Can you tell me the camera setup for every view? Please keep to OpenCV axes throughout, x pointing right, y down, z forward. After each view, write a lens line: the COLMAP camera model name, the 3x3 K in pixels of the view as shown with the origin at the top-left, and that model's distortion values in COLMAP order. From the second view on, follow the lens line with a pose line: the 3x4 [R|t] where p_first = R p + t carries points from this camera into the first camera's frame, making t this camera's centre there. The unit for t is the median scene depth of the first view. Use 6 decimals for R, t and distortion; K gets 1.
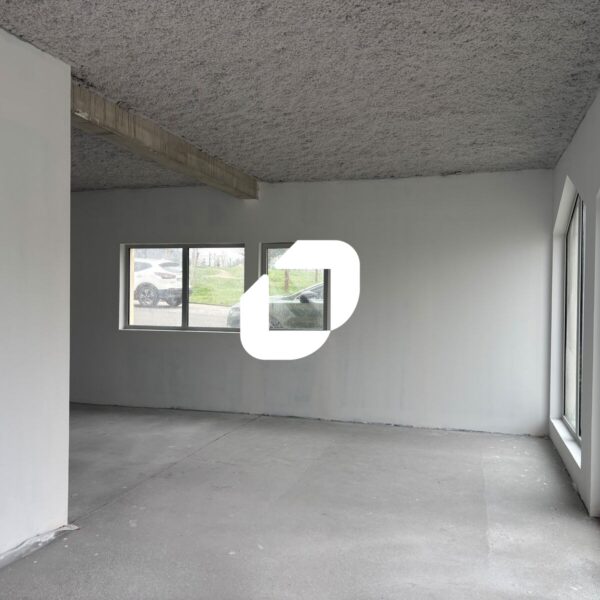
lens RADIAL K [[608.1, 0, 297.5], [0, 608.1, 300.9], [0, 0, 1]] dist [0.064808, -0.041443]
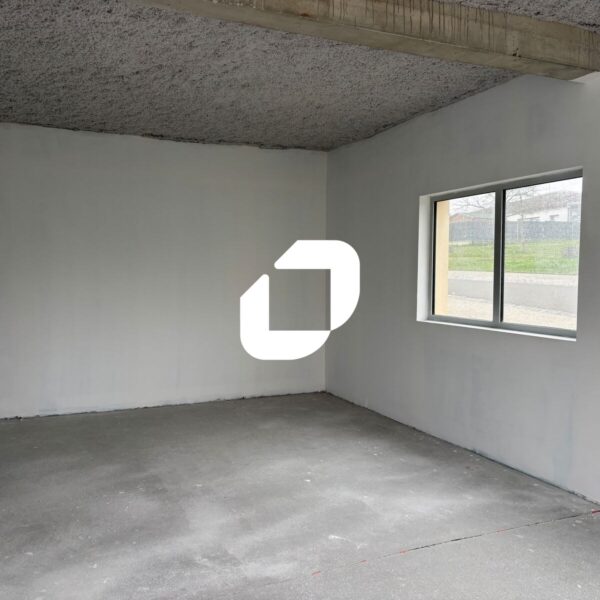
lens RADIAL K [[608.1, 0, 297.5], [0, 608.1, 300.9], [0, 0, 1]] dist [0.064808, -0.041443]
pose [[0.650399, 0.028744, -0.759049, 0.147874], [0.000366, 0.999272, 0.038155, -0.002276], [0.759593, -0.025094, 0.649915, 0.454394]]
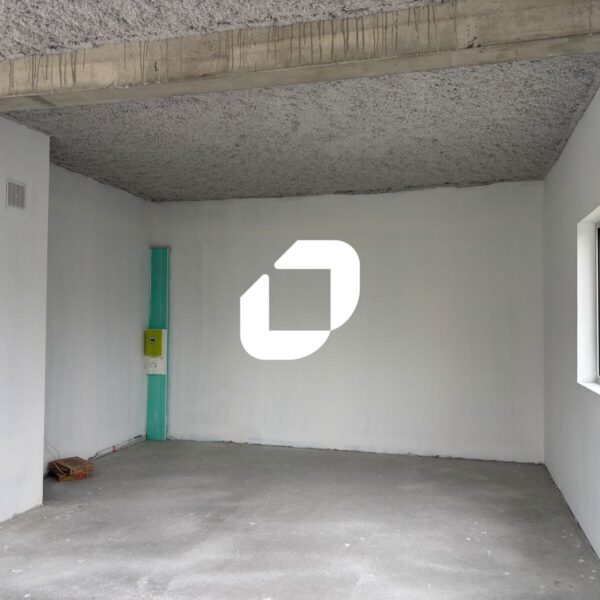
lens RADIAL K [[608.1, 0, 297.5], [0, 608.1, 300.9], [0, 0, 1]] dist [0.064808, -0.041443]
pose [[0.021833, -0.042110, -0.998874, 0.252878], [-0.008821, 0.999066, -0.042311, 0.000634], [0.999723, 0.009735, 0.021441, 0.754573]]
